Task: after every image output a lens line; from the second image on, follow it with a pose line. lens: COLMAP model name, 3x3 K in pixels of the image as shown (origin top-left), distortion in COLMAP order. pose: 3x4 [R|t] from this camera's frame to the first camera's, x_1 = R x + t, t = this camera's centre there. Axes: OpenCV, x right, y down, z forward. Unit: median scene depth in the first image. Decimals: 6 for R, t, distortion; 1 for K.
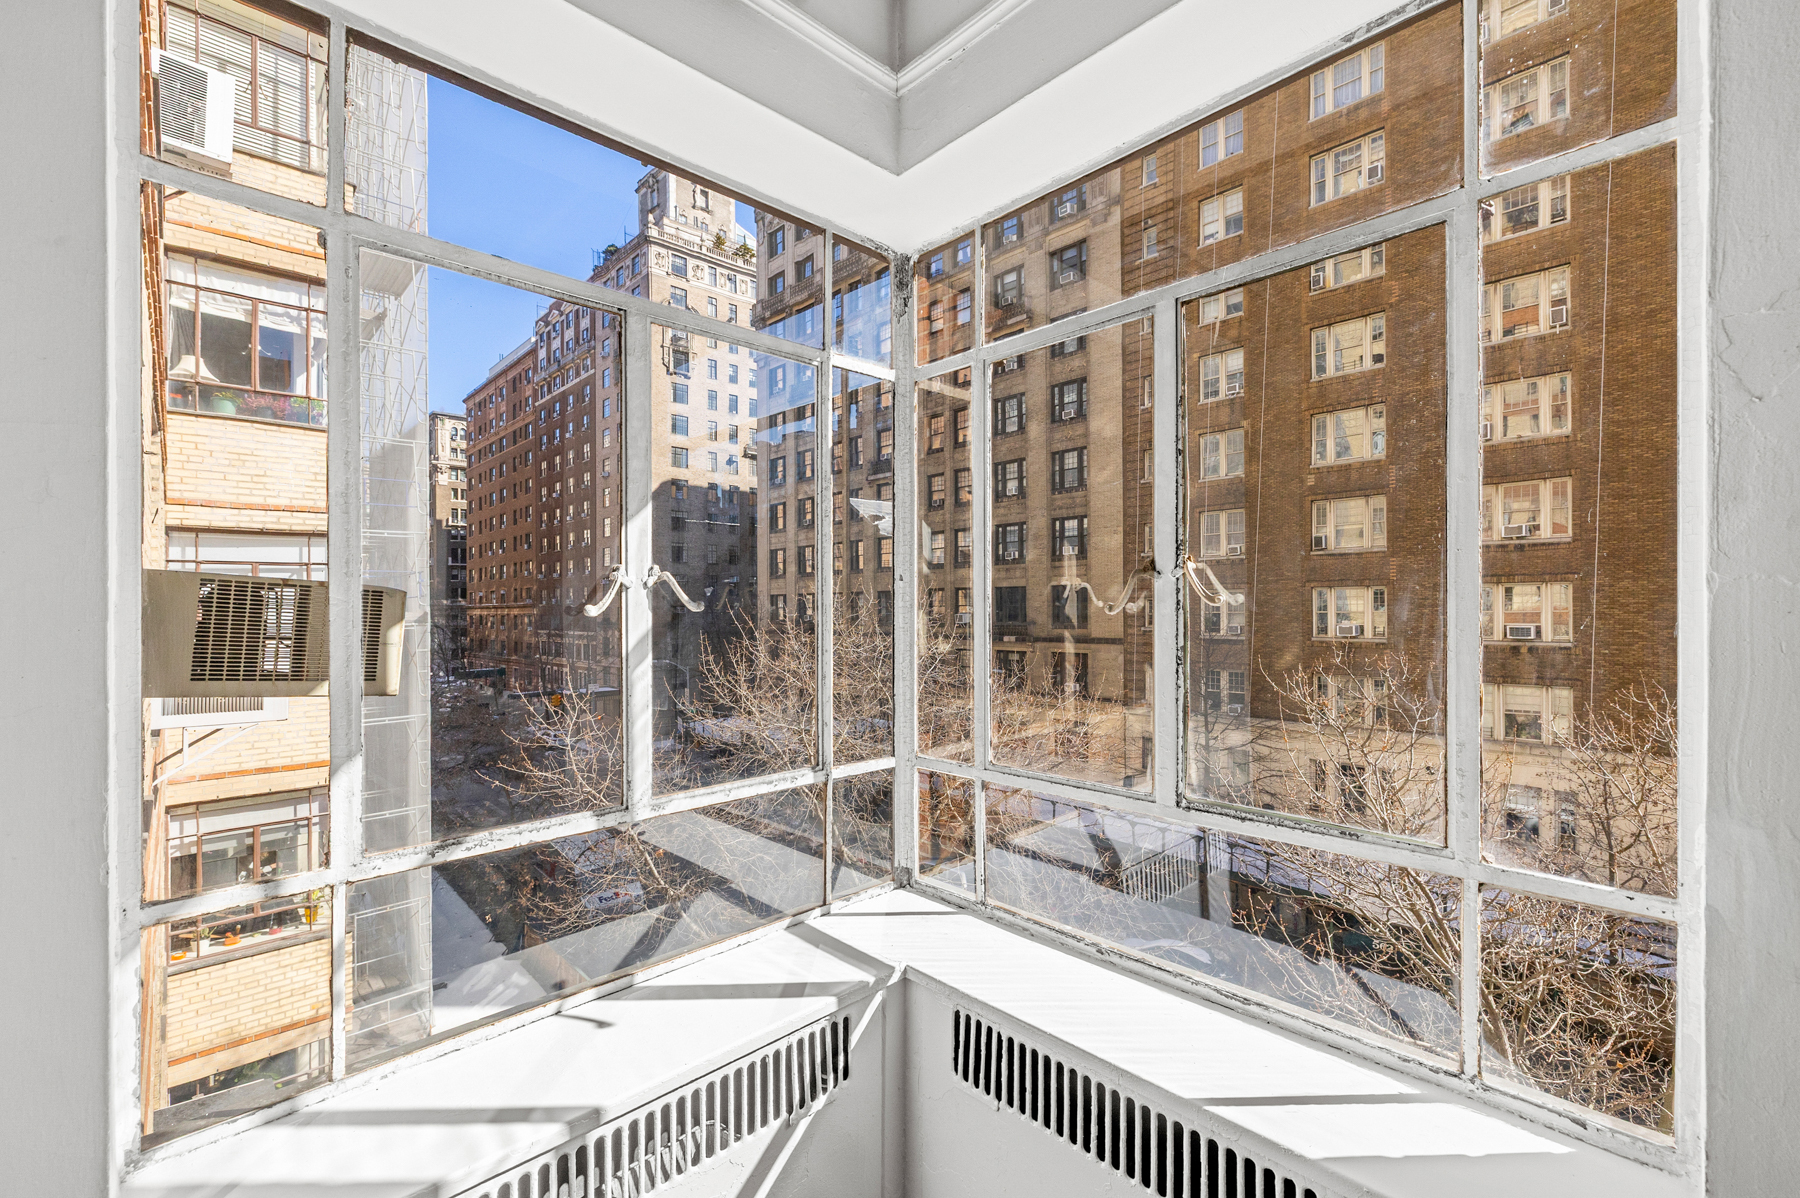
lens RADIAL K [[764.0, 0, 897.4], [0, 764.0, 598.5], [0, 0, 1]] dist [-0.000007, 0.000363]
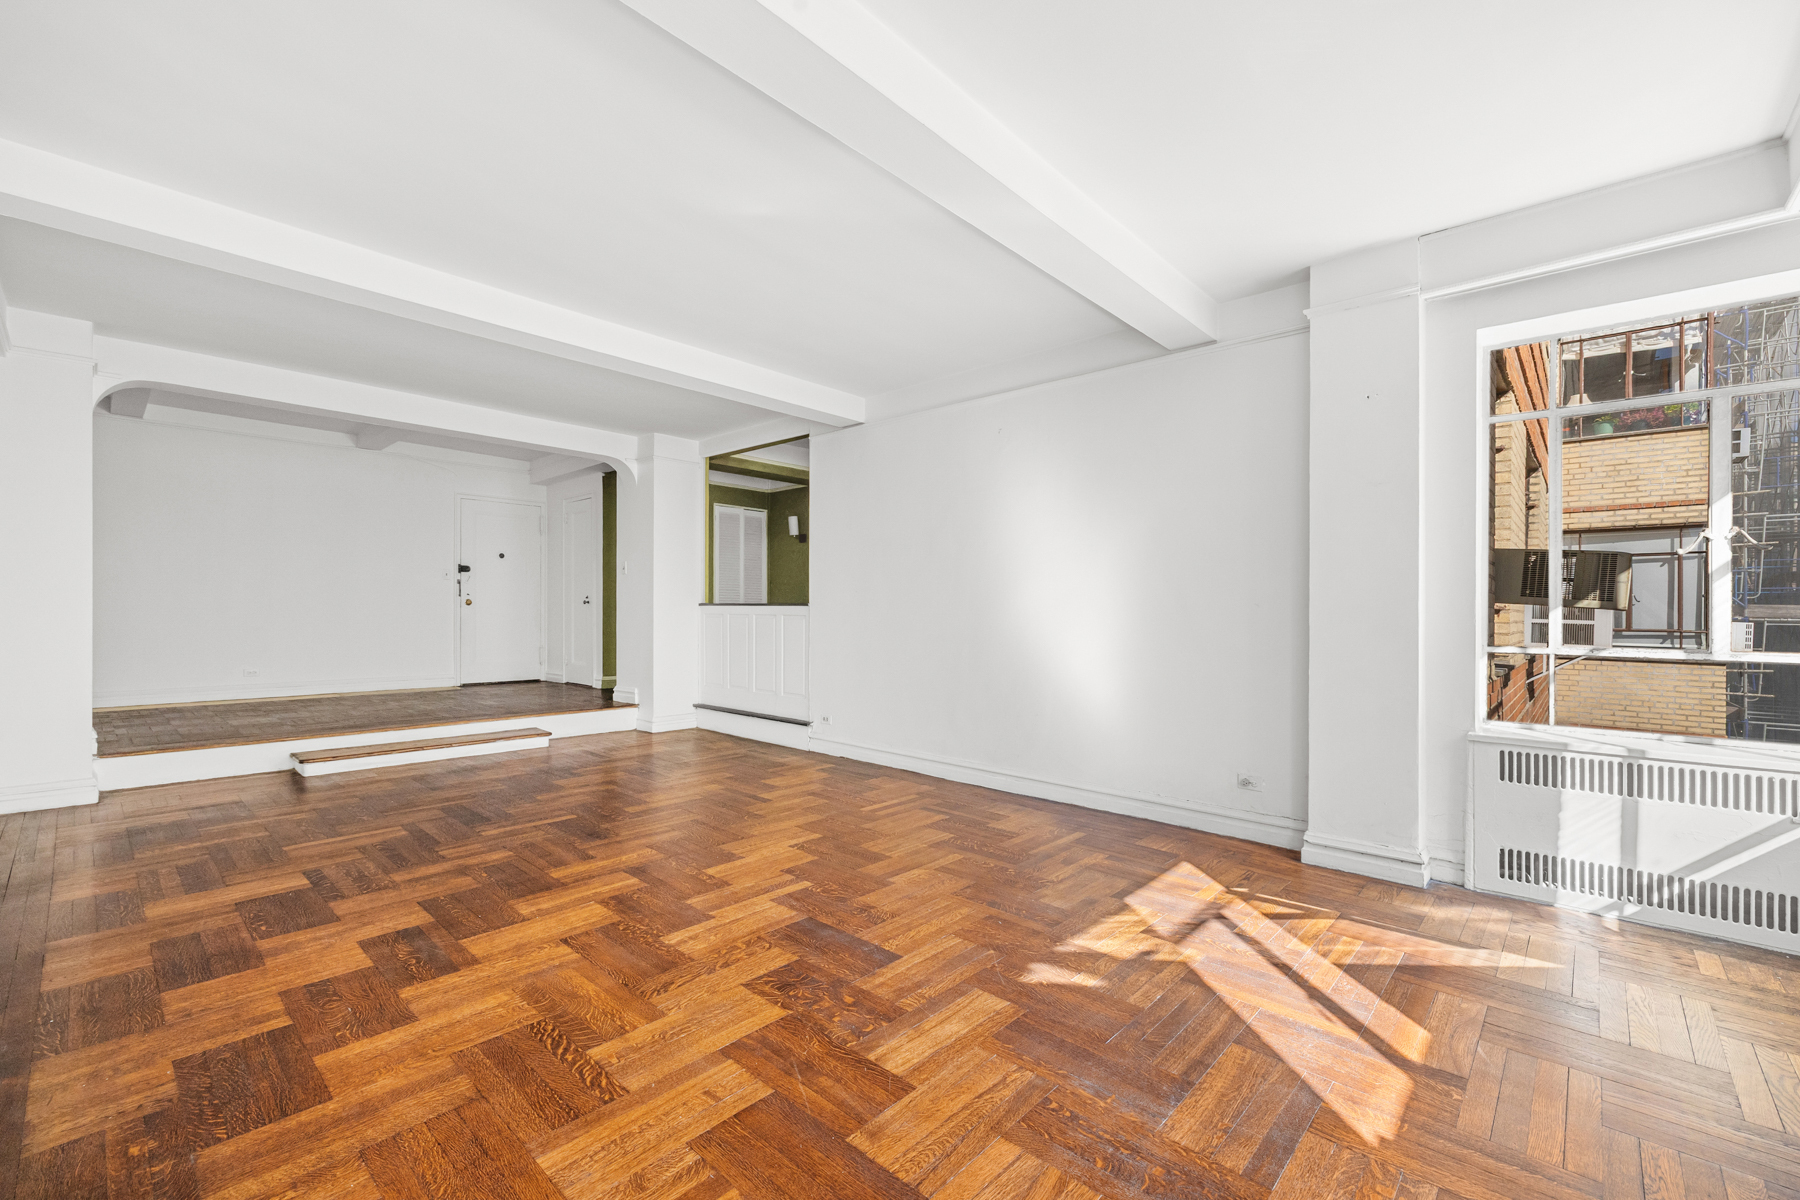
lens RADIAL K [[764.0, 0, 898.0], [0, 764.0, 602.5], [0, 0, 1]] dist [-0.000007, 0.000363]
pose [[0.074109, 0.003535, -0.997244, 0.260796], [-0.002518, 0.999991, 0.003357, 0.026711], [0.997247, 0.002263, 0.074117, -0.219504]]
